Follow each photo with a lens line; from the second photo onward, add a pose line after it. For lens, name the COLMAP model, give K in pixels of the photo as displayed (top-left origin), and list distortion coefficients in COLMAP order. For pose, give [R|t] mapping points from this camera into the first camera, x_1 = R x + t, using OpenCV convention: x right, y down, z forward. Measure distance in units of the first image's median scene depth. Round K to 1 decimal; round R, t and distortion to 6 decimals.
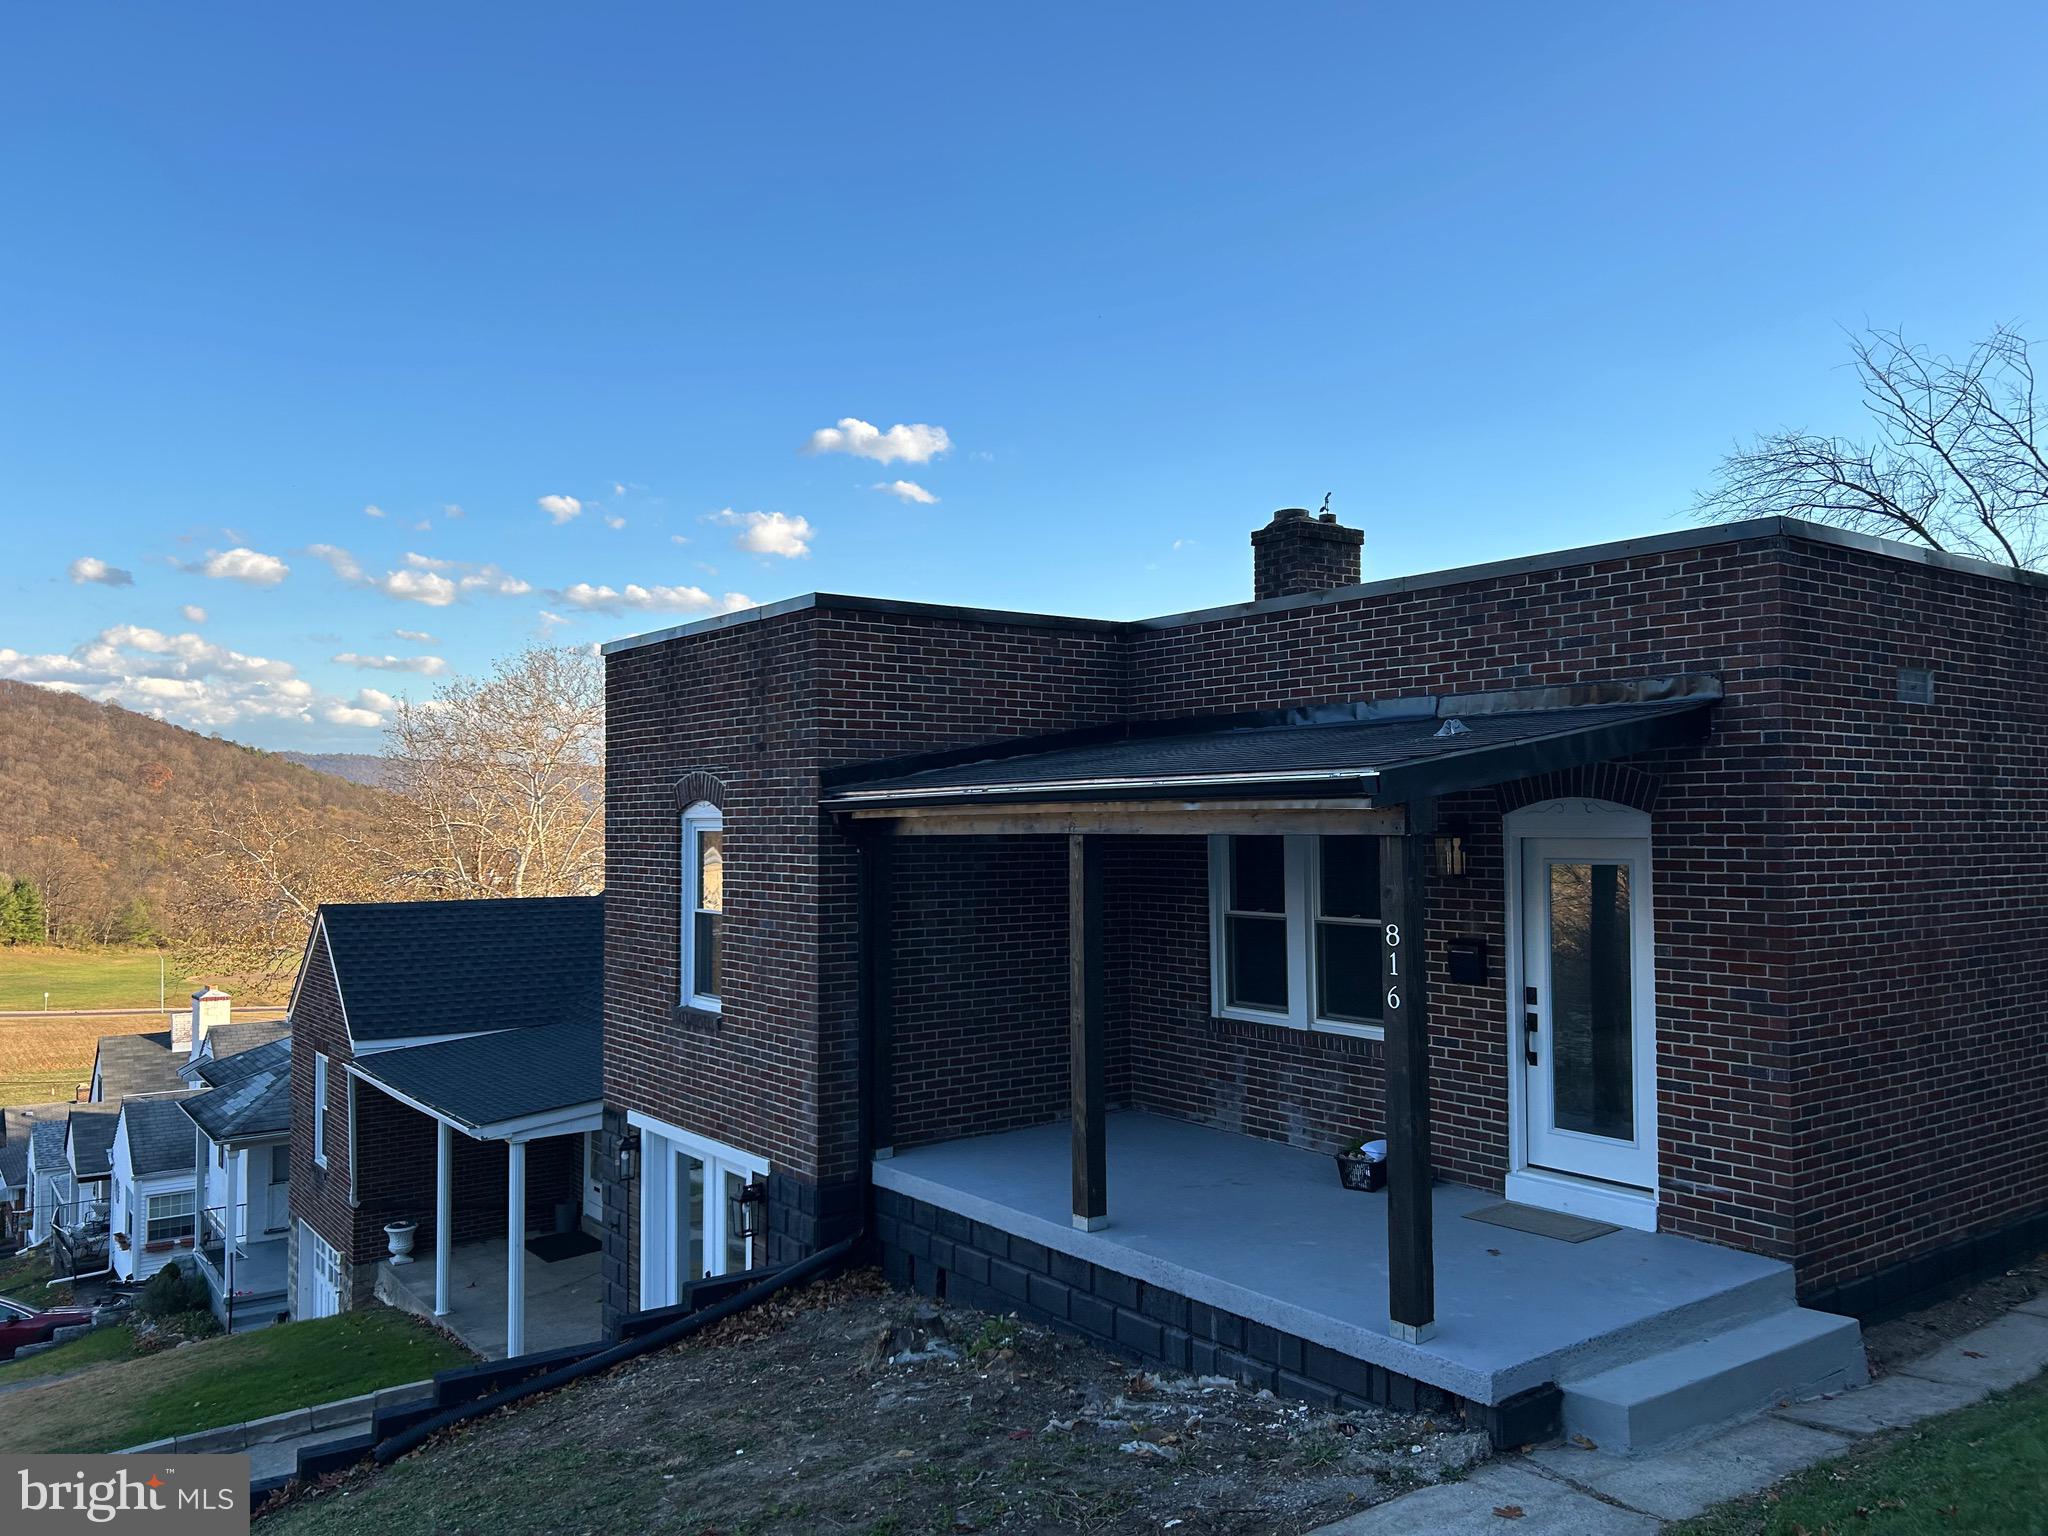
lens RADIAL K [[1524.4, 0, 1024.0], [0, 1524.4, 768.0], [0, 0, 1]] dist [0.088116, -0.315296]
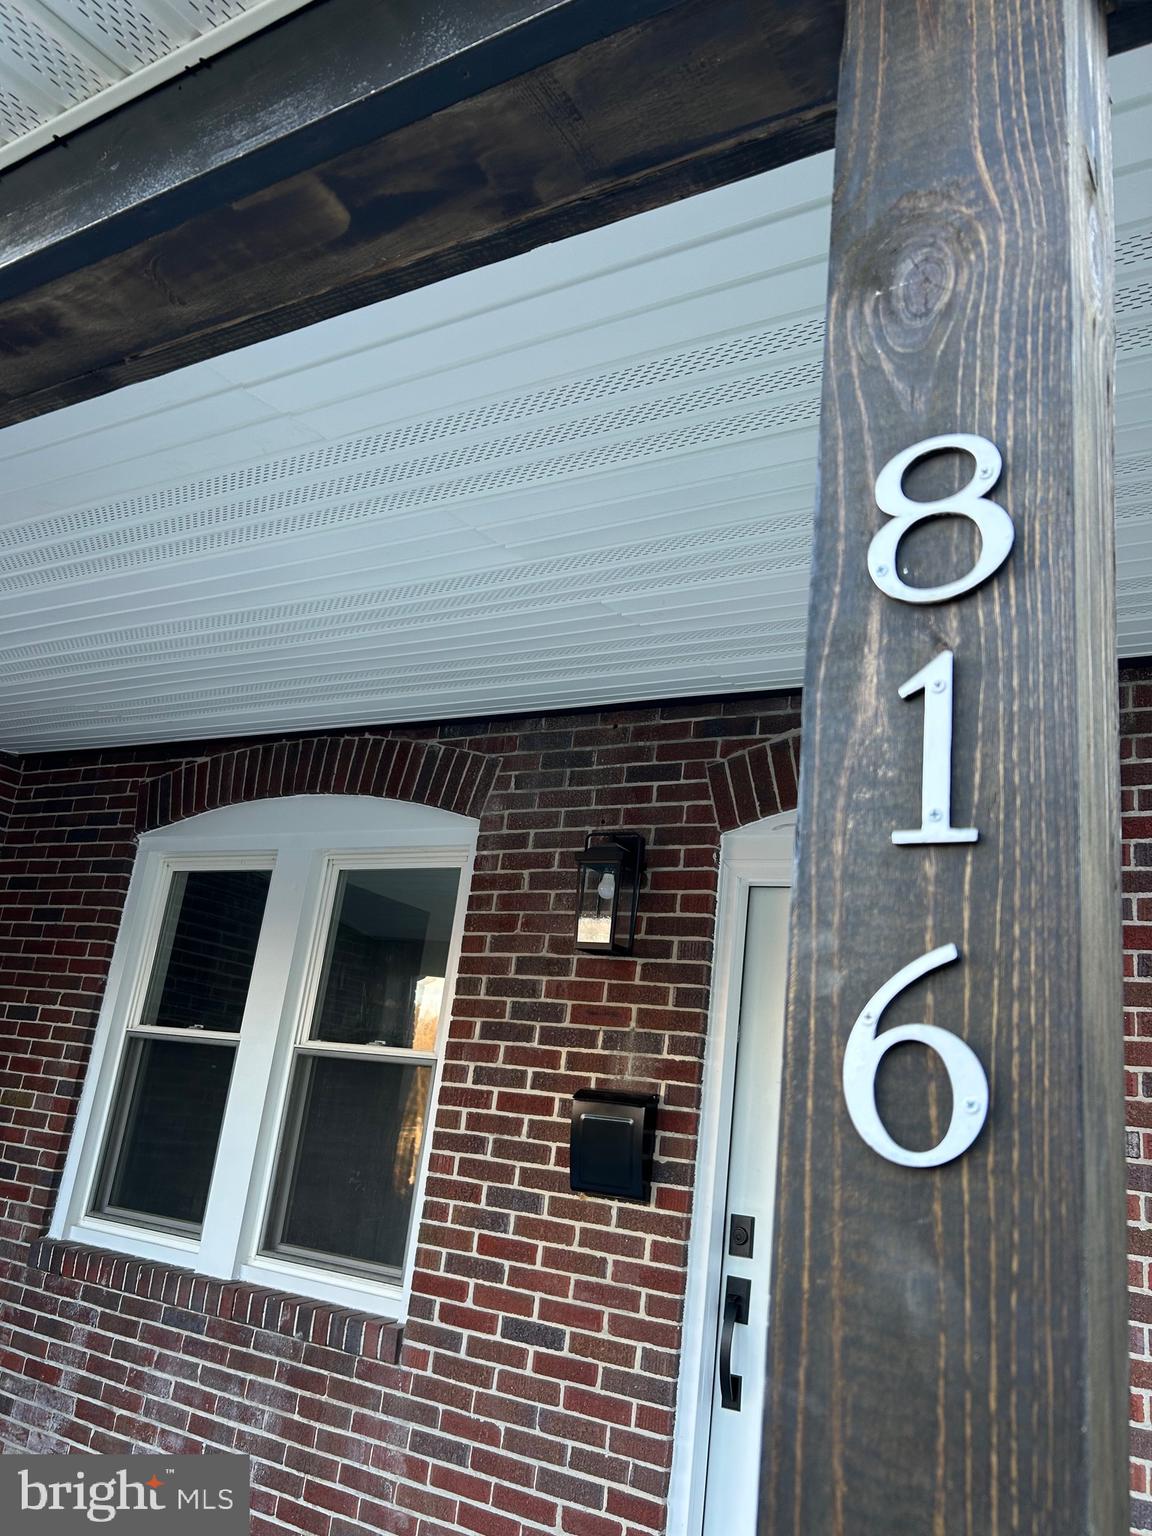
lens RADIAL K [[1140.8, 0, 605.7], [0, 1140.8, 763.9], [0, 0, 1]] dist [0.028929, -0.032814]
pose [[0.904332, 0.223148, 0.363851, 0.140029], [-0.131103, 0.956464, -0.260746, 0.107097], [-0.406196, 0.188099, 0.894217, 0.676153]]
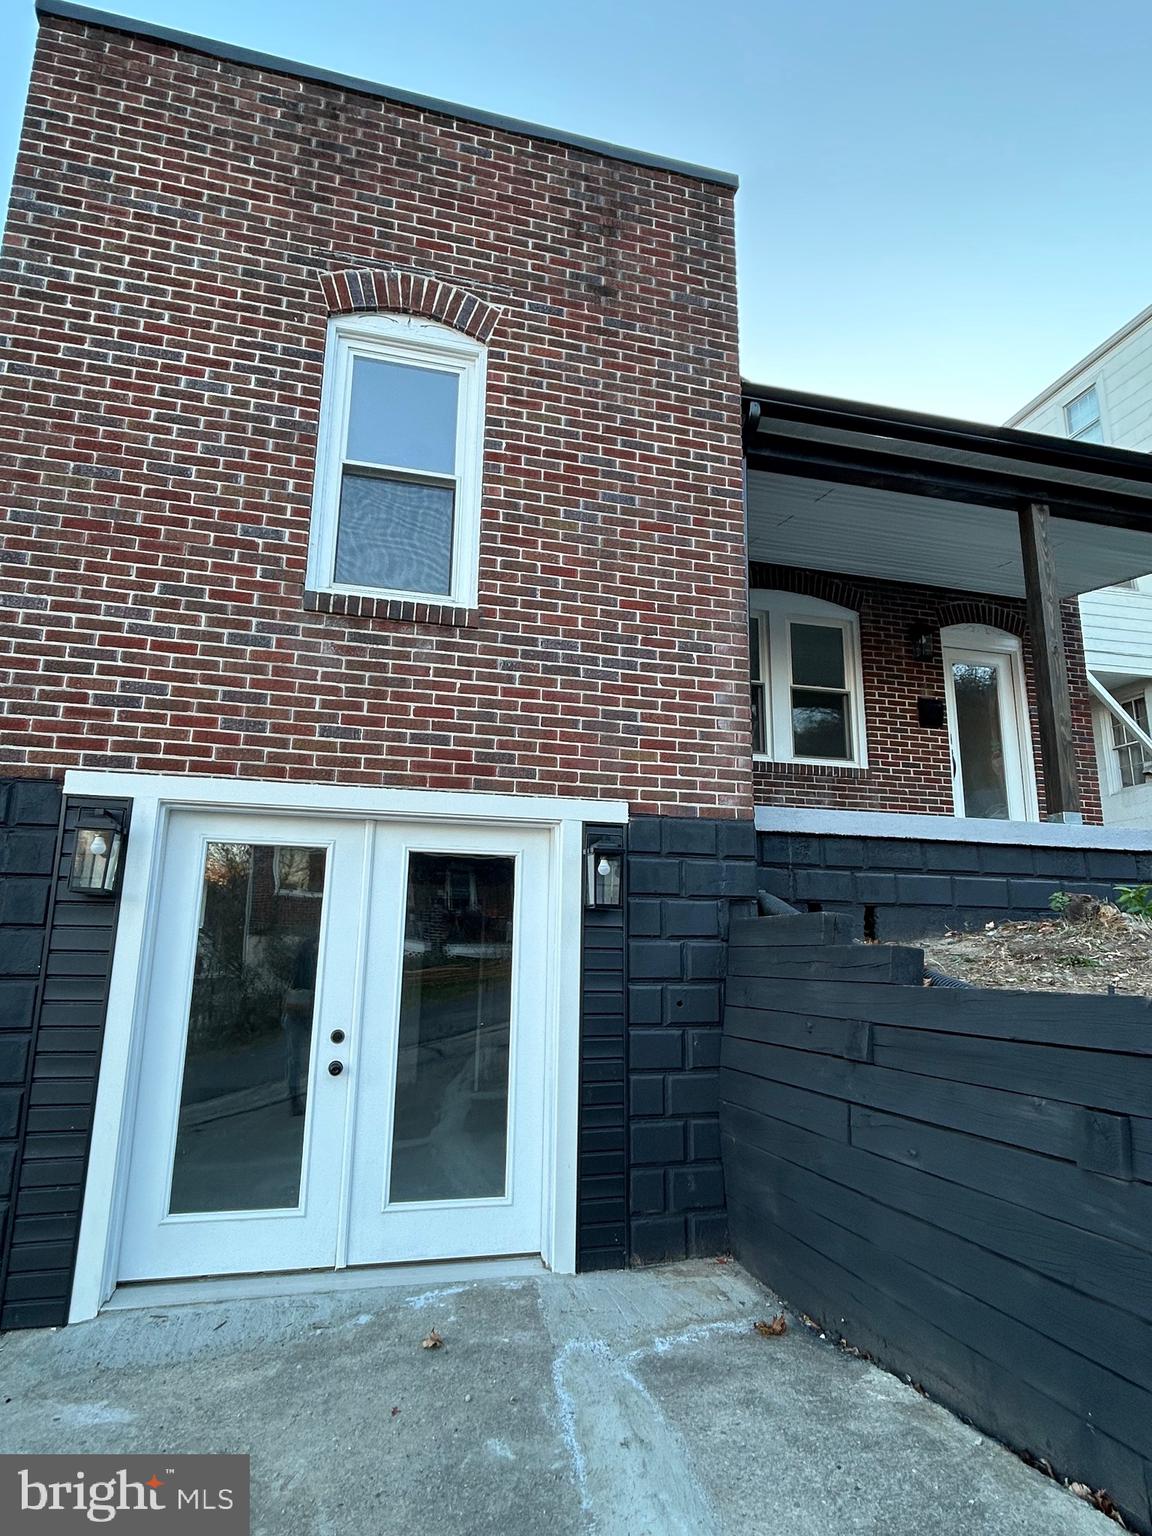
lens RADIAL K [[882.0, 0, 576.0], [0, 882.0, 768.0], [0, 0, 1]] dist [-0.004155, -0.000469]
pose [[0.353312, 0.202246, 0.913382, -0.637284], [-0.046559, 0.978943, -0.198753, 0.373181], [-0.934346, 0.027695, 0.355289, 1.013805]]
